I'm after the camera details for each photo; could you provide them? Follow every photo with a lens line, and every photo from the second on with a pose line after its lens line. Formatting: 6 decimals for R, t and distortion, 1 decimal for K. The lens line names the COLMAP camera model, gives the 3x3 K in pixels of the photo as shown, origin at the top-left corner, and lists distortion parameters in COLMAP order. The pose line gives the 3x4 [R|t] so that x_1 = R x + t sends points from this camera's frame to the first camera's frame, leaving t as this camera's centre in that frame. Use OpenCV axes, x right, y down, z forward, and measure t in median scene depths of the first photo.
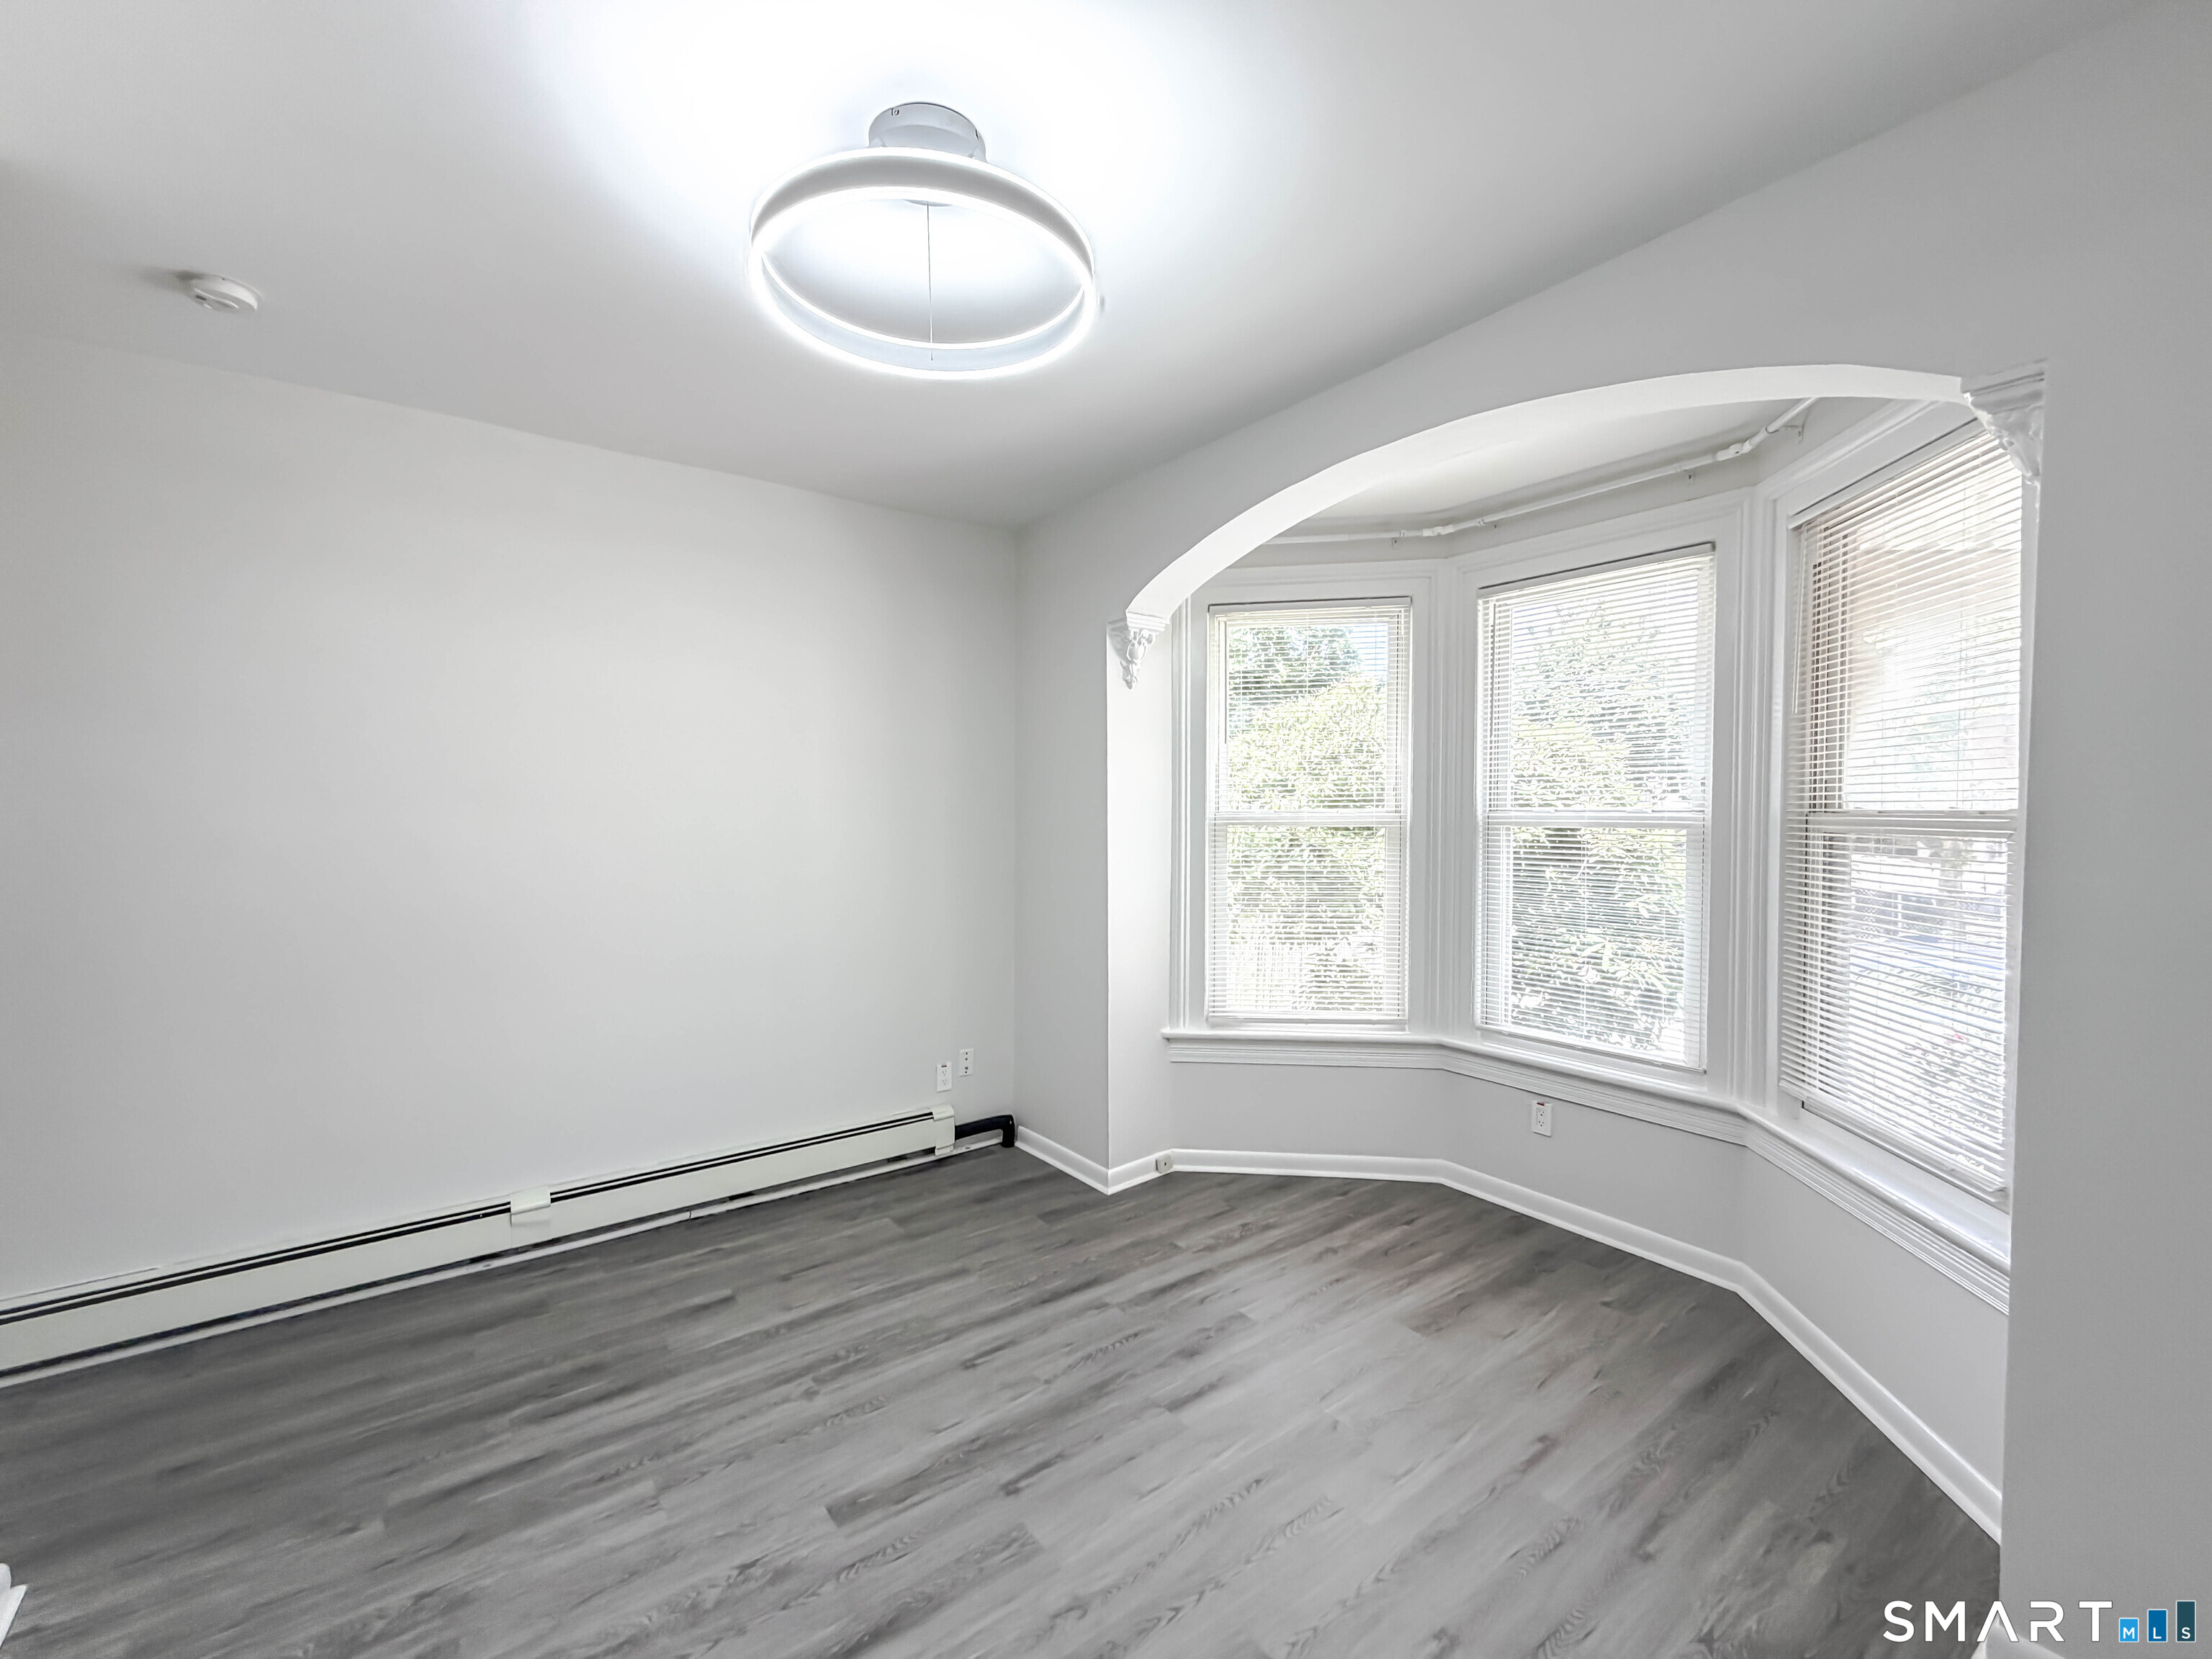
lens RADIAL K [[918.3, 0, 1101.3], [0, 918.3, 816.5], [0, 0, 1]] dist [0.000315, 0.000031]
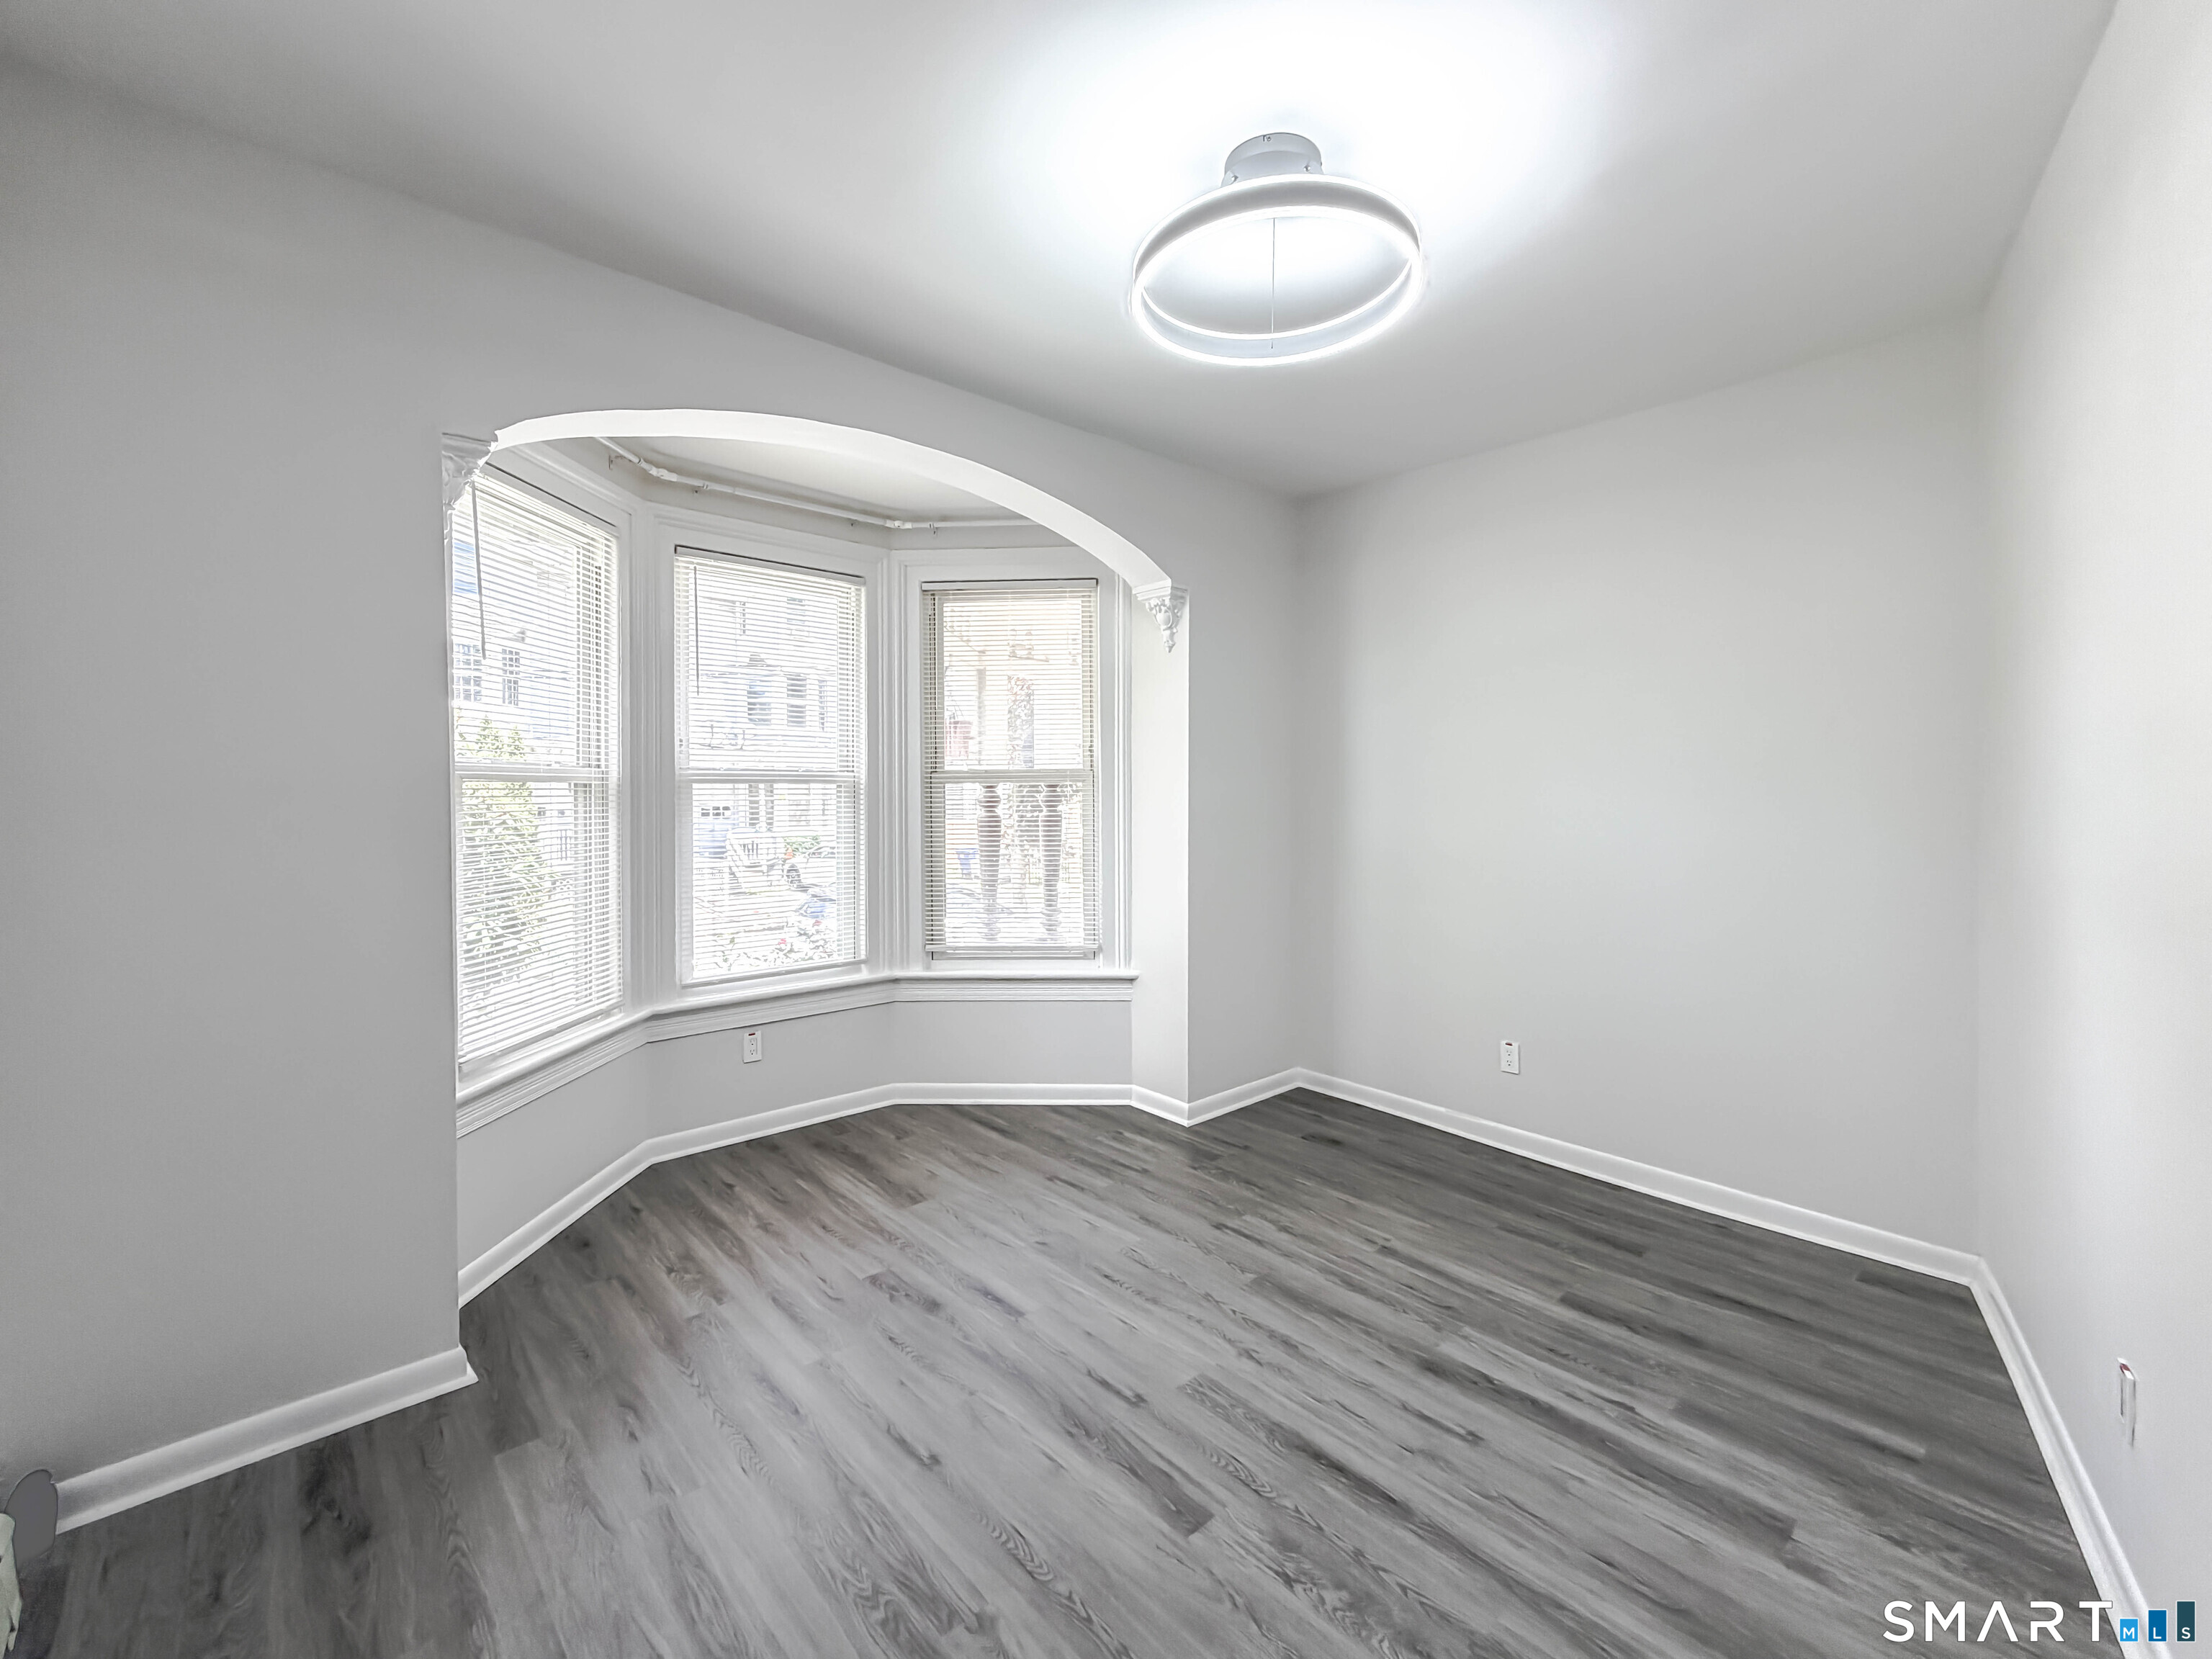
lens RADIAL K [[957.7, 0, 1099.6], [0, 957.7, 790.3], [0, 0, 1]] dist [-0.002229, -0.000160]
pose [[-0.098915, 0.013607, 0.995003, -1.128322], [0.020311, 0.999726, -0.011652, 0.067227], [-0.994889, 0.019057, -0.099165, 1.104941]]
